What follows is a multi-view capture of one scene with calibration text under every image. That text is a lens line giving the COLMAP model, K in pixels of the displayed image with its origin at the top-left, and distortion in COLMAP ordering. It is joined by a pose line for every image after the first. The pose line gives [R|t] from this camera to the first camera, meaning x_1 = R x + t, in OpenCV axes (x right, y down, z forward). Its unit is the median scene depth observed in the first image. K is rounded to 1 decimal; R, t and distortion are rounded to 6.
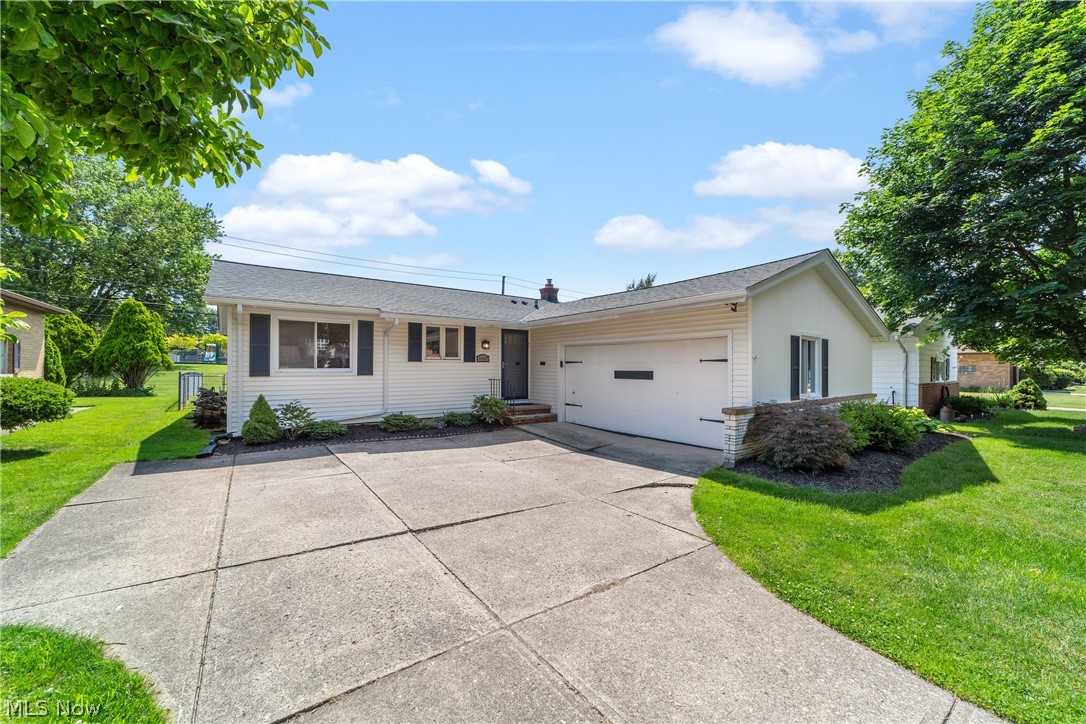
lens RADIAL K [[420.6, 0, 540.9], [0, 420.6, 362.6], [0, 0, 1]] dist [-0.012621, 0.003235]
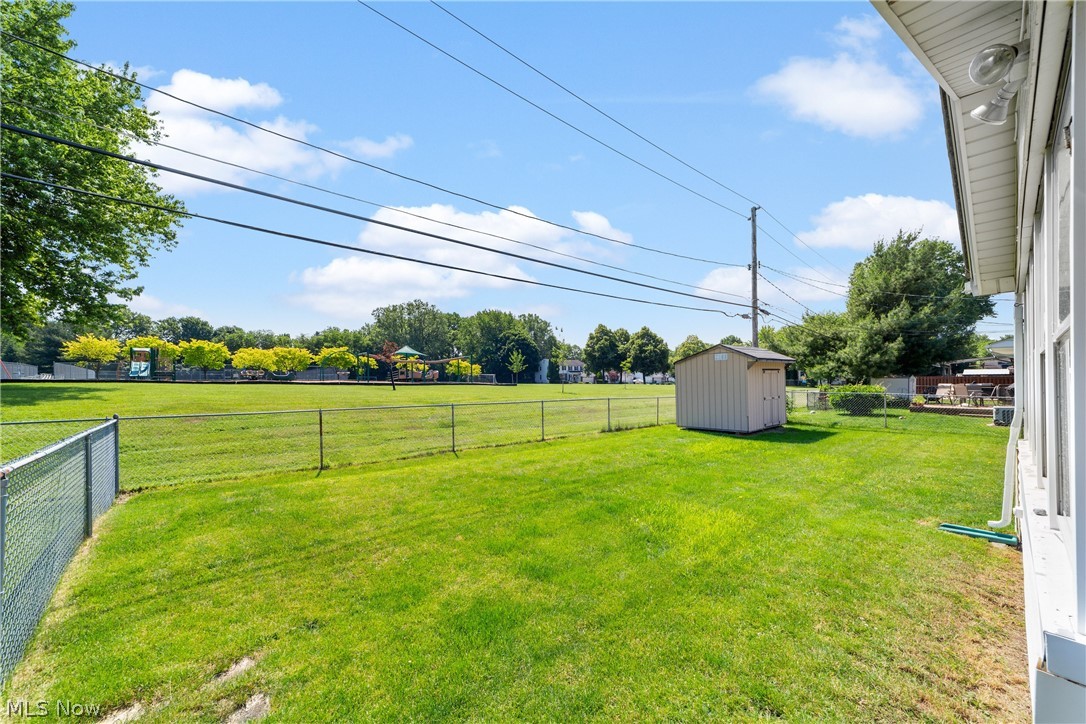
lens RADIAL K [[420.6, 0, 541.1], [0, 420.6, 380.7], [0, 0, 1]] dist [-0.012621, 0.003235]
pose [[0.995058, -0.011725, 0.098603, -0.278754], [0.010550, 0.999867, 0.012424, 0.000228], [-0.098736, -0.011322, 0.995049, 0.348623]]
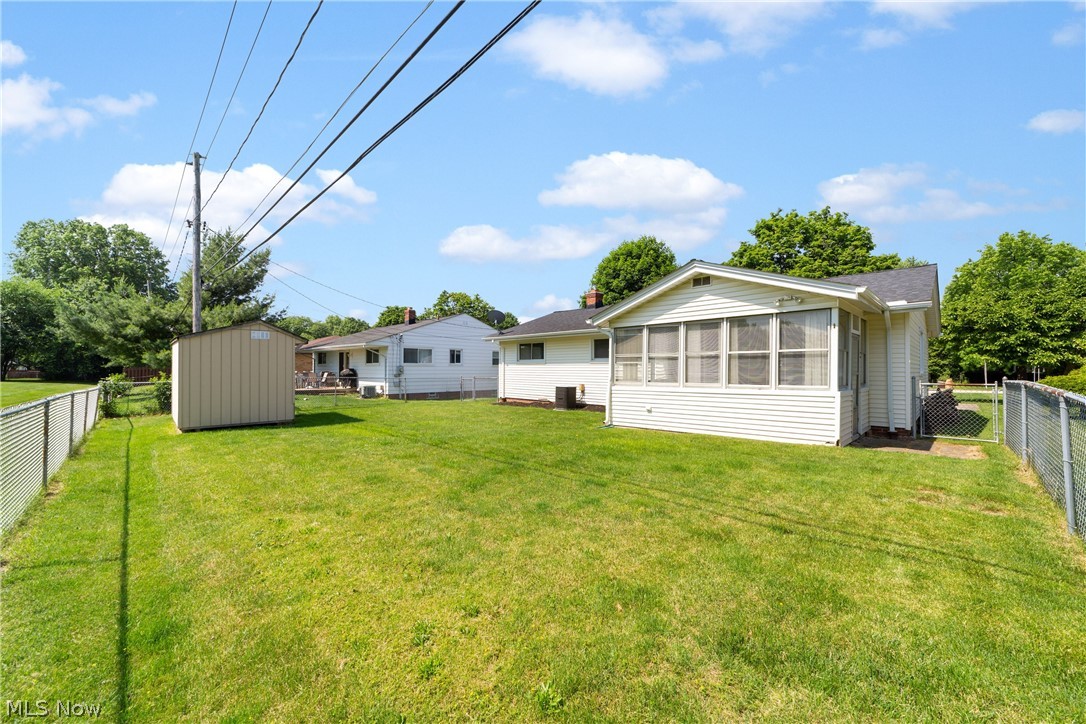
lens RADIAL K [[420.6, 0, 538.2], [0, 420.6, 367.7], [0, 0, 1]] dist [-0.012621, 0.003235]
pose [[-0.154094, -0.000214, 0.988056, -0.385059], [-0.010923, 0.999939, -0.001487, 0.005909], [-0.987996, -0.011022, -0.154087, 0.496510]]
